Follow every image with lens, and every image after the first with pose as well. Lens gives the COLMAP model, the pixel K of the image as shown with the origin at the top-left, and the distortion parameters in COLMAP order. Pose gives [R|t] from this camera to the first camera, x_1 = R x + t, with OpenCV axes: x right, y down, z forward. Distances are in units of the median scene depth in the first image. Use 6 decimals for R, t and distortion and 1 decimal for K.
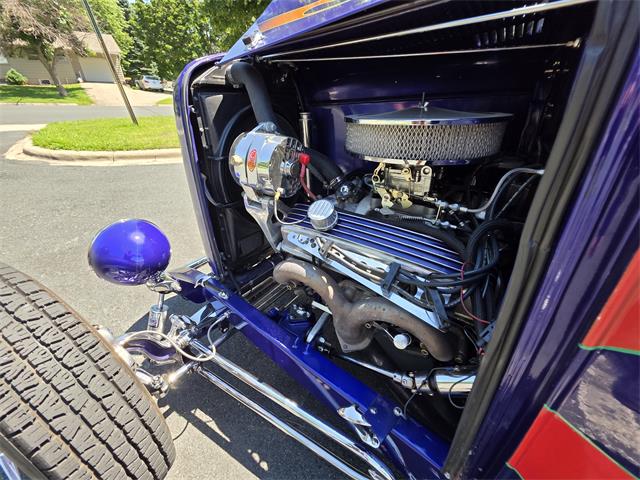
lens RADIAL K [[258.8, 0, 322.0], [0, 258.8, 238.2], [0, 0, 1]] dist [0.000400, -0.000321]
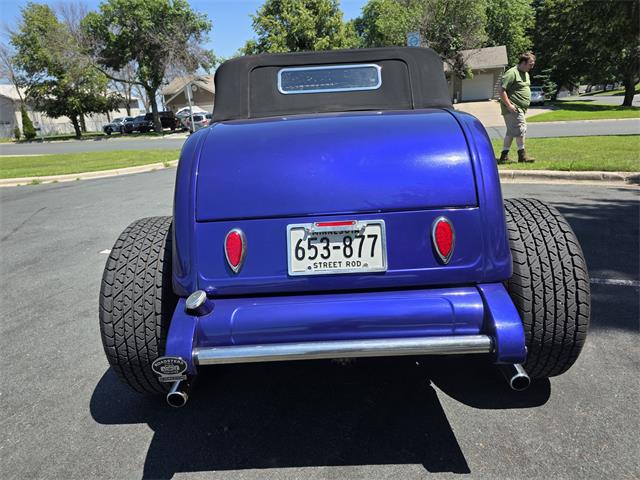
lens RADIAL K [[435.9, 0, 325.9], [0, 435.9, 239.3], [0, 0, 1]] dist [0.010515, -0.004391]
pose [[0.544289, 0.179972, -0.819365, 0.168914], [-0.344282, 0.938596, -0.022539, 0.028296], [0.764996, 0.294360, 0.572829, -0.068505]]
